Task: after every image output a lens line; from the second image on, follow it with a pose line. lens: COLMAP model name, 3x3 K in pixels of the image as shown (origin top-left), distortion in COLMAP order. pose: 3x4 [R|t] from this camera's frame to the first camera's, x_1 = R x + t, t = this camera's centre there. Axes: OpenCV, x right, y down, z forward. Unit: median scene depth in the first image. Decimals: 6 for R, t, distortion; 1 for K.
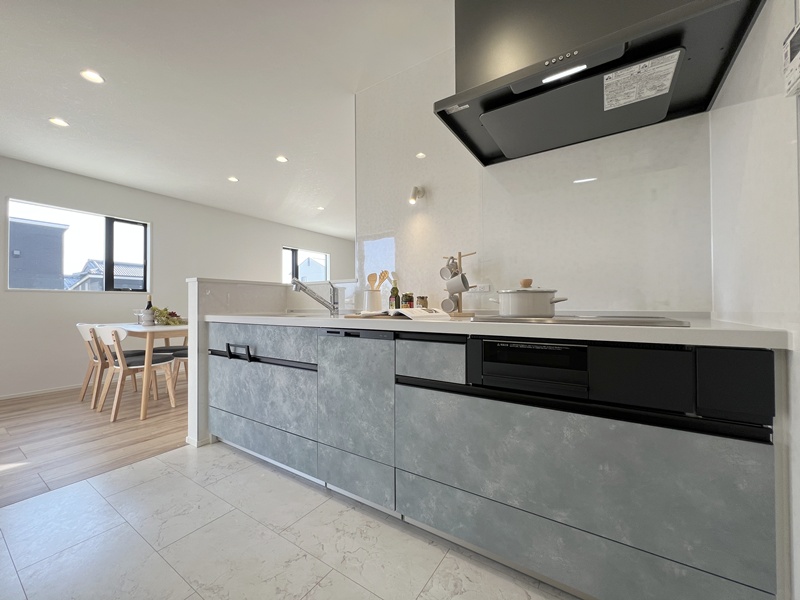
lens RADIAL K [[317.2, 0, 420.8], [0, 317.2, 294.7], [0, 0, 1]] dist [0.004072, 0.000312]
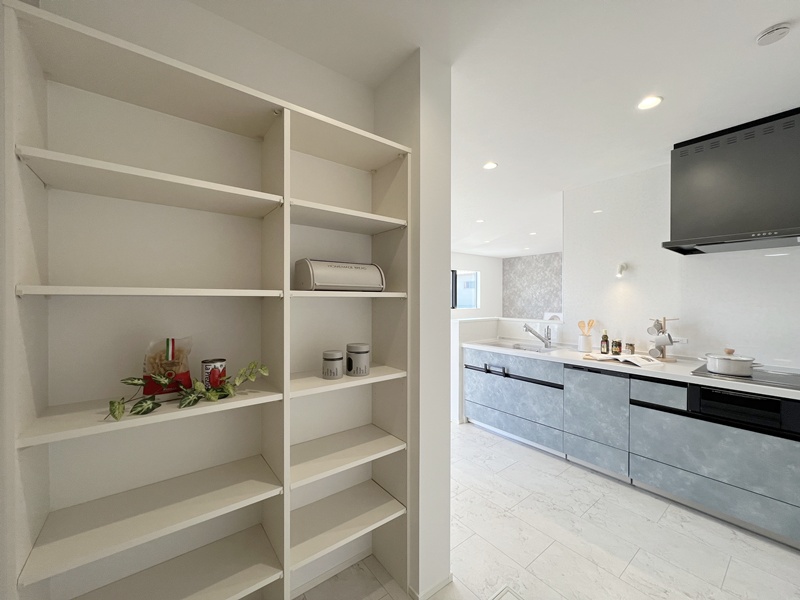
lens RADIAL K [[317.2, 0, 426.2], [0, 317.2, 303.1], [0, 0, 1]] dist [0.004072, 0.000312]
pose [[0.941978, 0.000308, -0.335675, -0.477218], [0.011222, 0.999412, 0.032408, -0.292988], [0.335488, -0.034295, 0.941420, -0.852374]]
